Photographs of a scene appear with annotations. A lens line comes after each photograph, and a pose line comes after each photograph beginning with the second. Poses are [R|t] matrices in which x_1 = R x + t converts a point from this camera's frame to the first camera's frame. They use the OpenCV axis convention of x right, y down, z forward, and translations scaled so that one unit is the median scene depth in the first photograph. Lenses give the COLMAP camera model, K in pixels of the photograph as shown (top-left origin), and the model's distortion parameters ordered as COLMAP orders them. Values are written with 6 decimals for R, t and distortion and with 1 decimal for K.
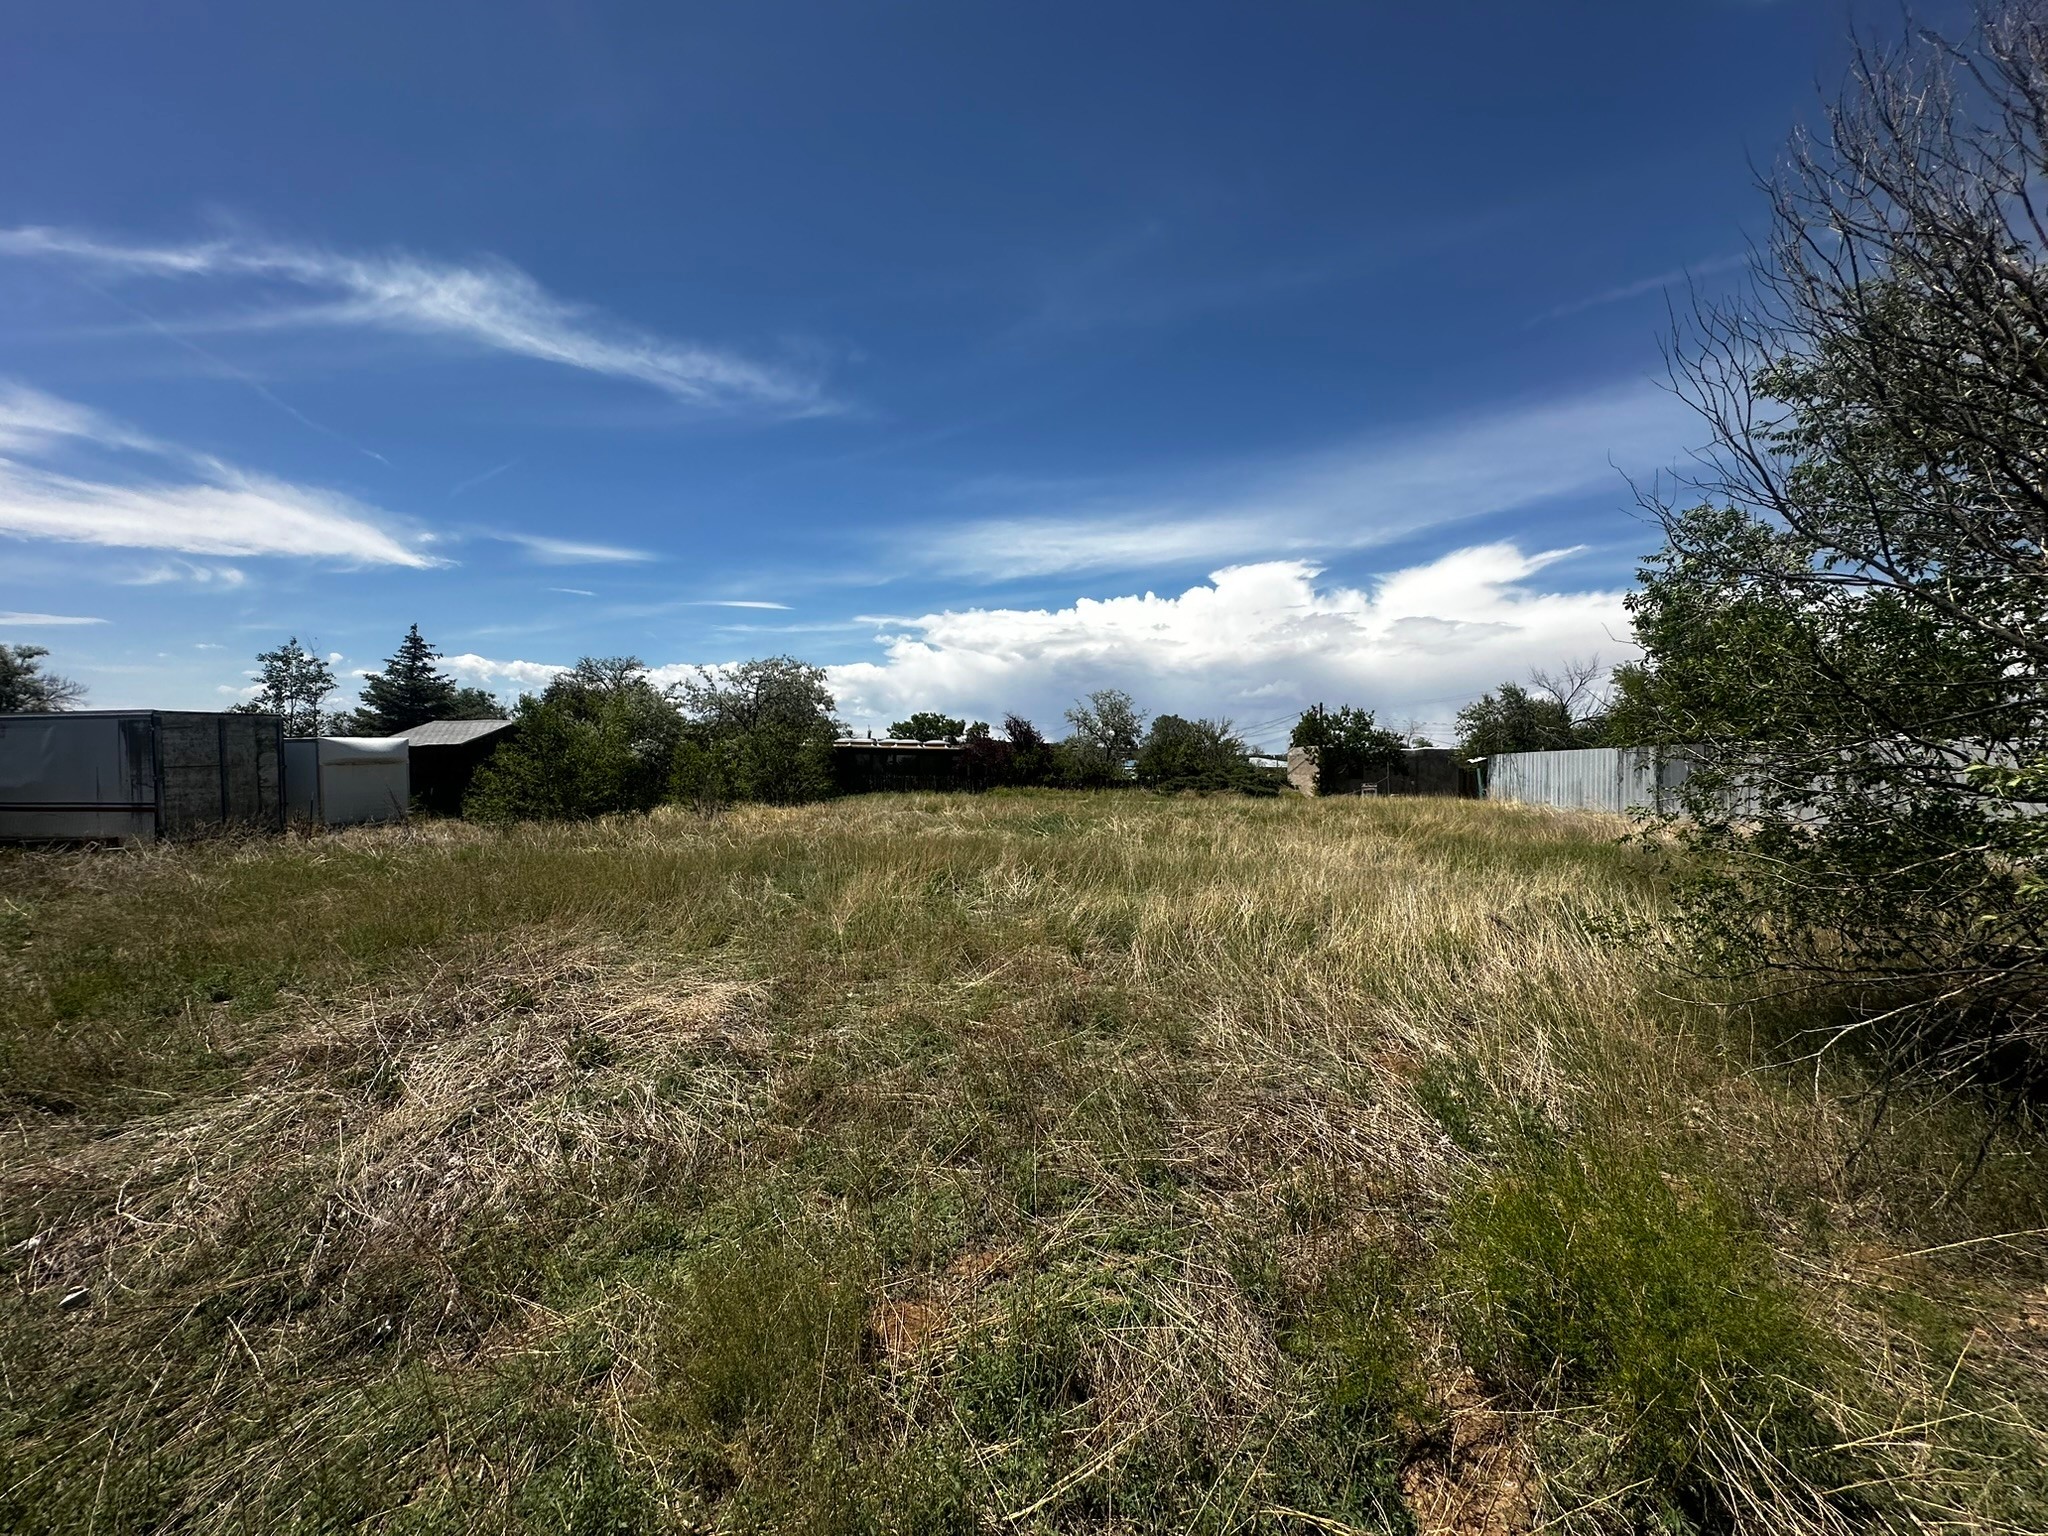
lens RADIAL K [[829.0, 0, 1022.7], [0, 829.0, 774.8], [0, 0, 1]] dist [-0.001930, 0.000658]
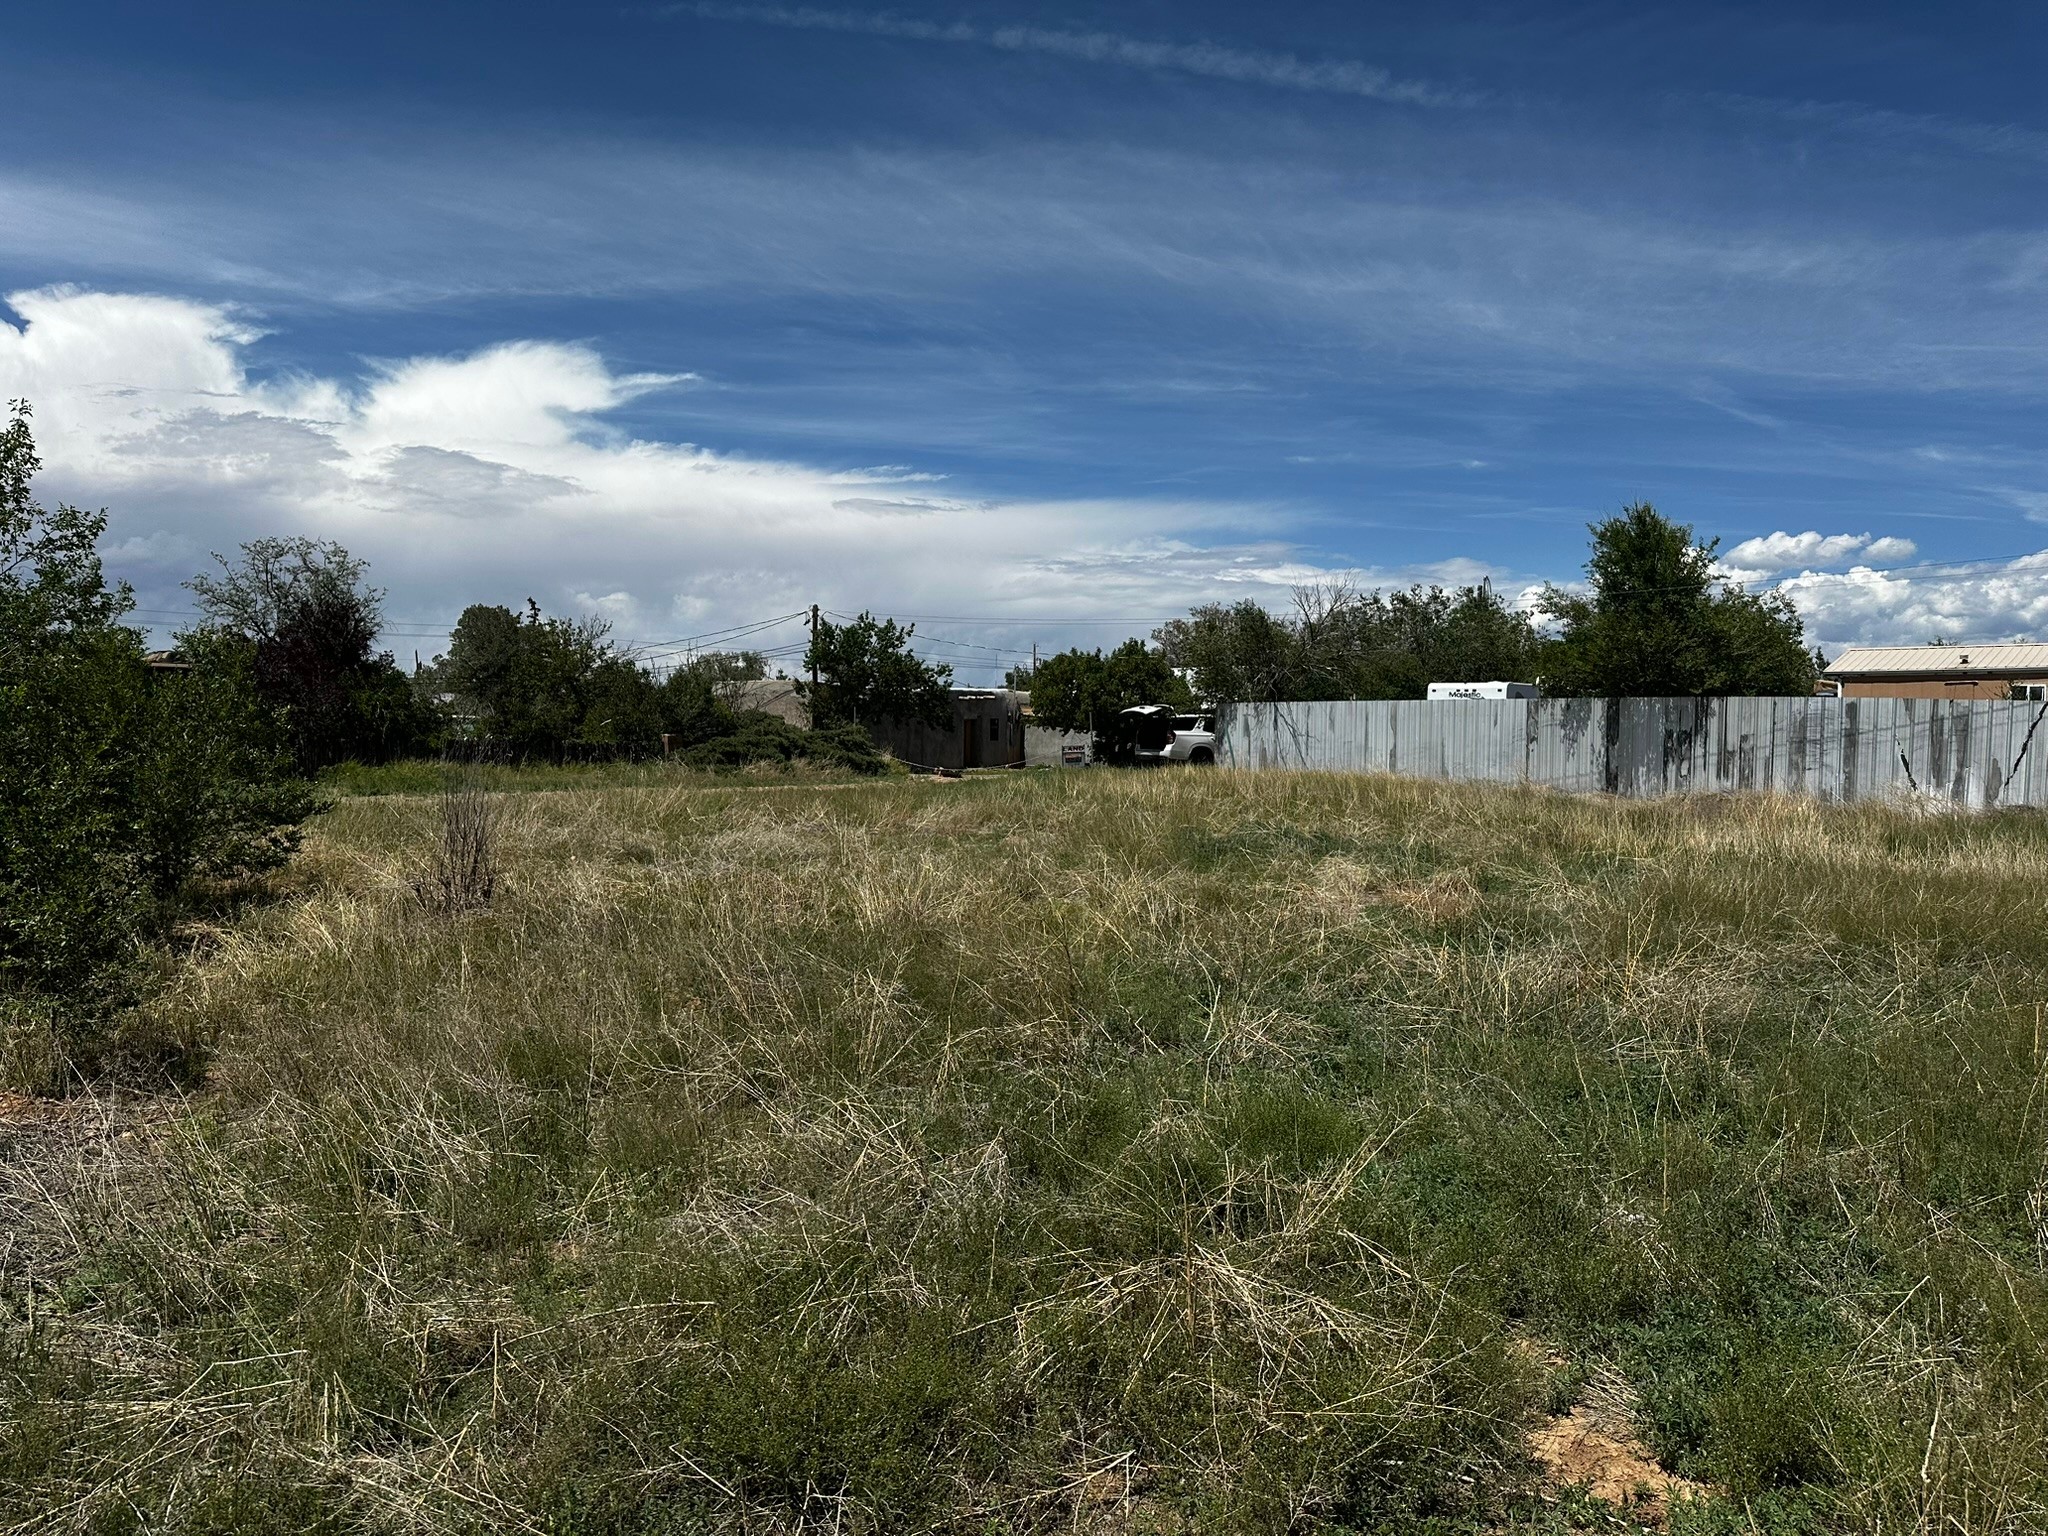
lens RADIAL K [[1461.6, 0, 1020.2], [0, 1461.6, 758.3], [0, 0, 1]] dist [0.032122, -0.035274]
pose [[0.660519, -0.020418, 0.750532, -0.138906], [0.001146, 0.999656, 0.026187, -0.004368], [-0.750809, -0.016437, 0.660315, 0.083890]]
